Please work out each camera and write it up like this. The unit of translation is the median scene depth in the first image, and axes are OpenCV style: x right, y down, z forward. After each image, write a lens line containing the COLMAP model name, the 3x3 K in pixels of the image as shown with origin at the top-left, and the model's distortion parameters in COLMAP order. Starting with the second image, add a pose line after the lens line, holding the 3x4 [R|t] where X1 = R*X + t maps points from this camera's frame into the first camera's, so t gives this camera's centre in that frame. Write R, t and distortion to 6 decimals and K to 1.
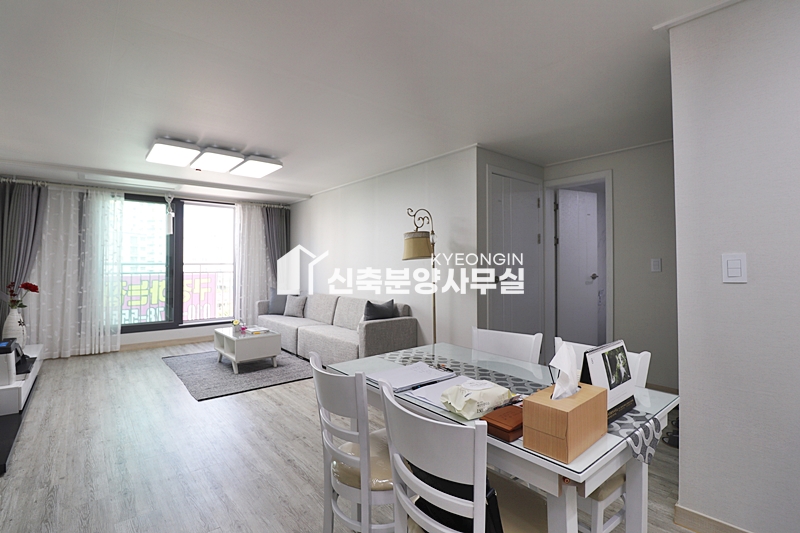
lens RADIAL K [[377.0, 0, 403.3], [0, 377.0, 259.6], [0, 0, 1]] dist [0.002121, -0.014671]
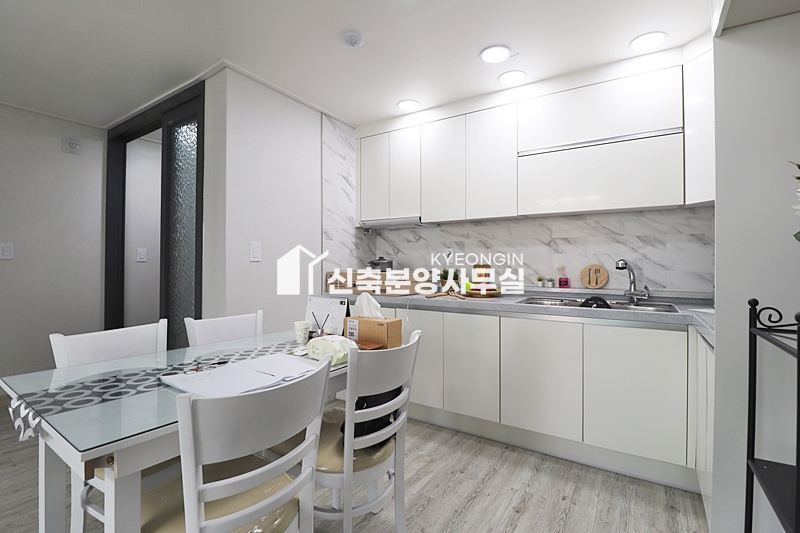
lens RADIAL K [[377.0, 0, 403.3], [0, 377.0, 259.6], [0, 0, 1]] dist [0.002121, -0.014671]
pose [[-0.289071, 0.012427, 0.957227, -0.255088], [-0.015204, 0.999730, -0.017571, 0.022949], [-0.957187, -0.019633, -0.288804, 0.276016]]
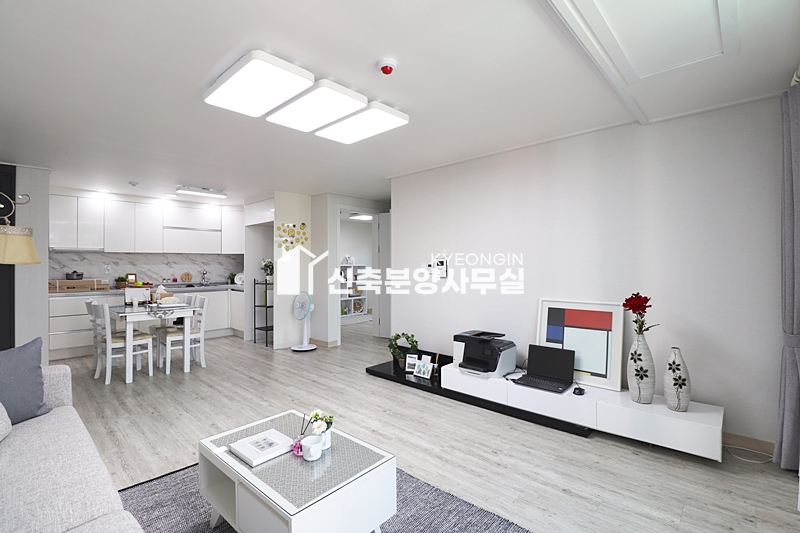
lens RADIAL K [[367.9, 0, 405.0], [0, 367.9, 260.6], [0, 0, 1]] dist [-0.001393, -0.013970]
pose [[-0.992117, 0.005859, -0.125176, -0.441549], [0.008790, 0.999700, -0.022881, 0.011084], [0.125004, -0.023801, -0.991871, 1.265248]]
